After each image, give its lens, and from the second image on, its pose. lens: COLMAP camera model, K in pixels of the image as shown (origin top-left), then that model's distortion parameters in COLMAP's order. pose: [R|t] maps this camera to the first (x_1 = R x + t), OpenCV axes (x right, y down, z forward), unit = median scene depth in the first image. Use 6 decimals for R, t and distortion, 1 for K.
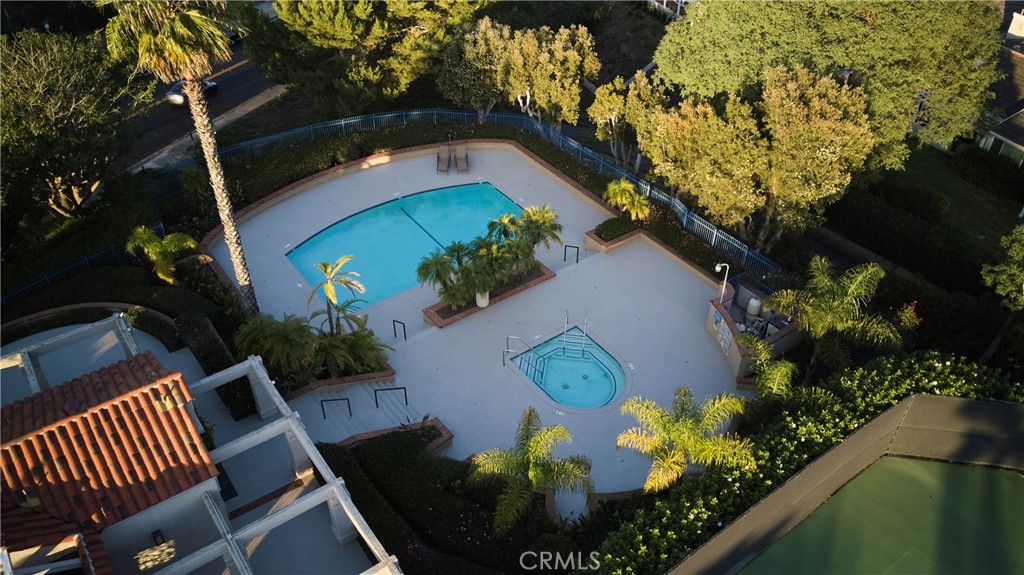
lens RADIAL K [[783.6, 0, 512.0], [0, 783.6, 287.5], [0, 0, 1]] dist [0.005042, -0.013713]
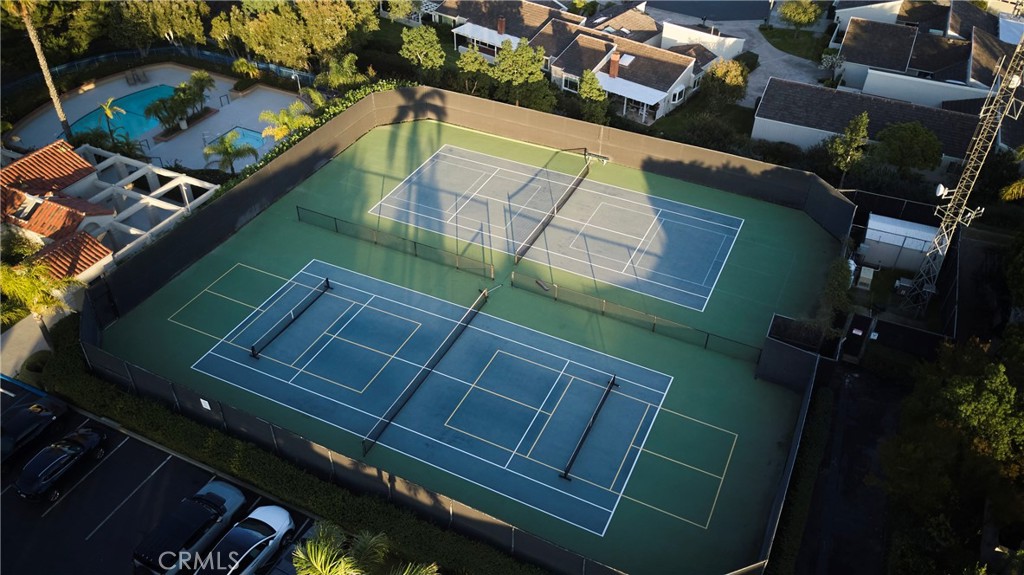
lens RADIAL K [[783.6, 0, 512.0], [0, 783.6, 287.5], [0, 0, 1]] dist [0.005042, -0.013713]
pose [[0.881820, -0.292146, 0.370195, -0.123854], [0.288319, 0.955186, 0.067016, 0.396983], [-0.373184, 0.047638, 0.926534, -0.854263]]
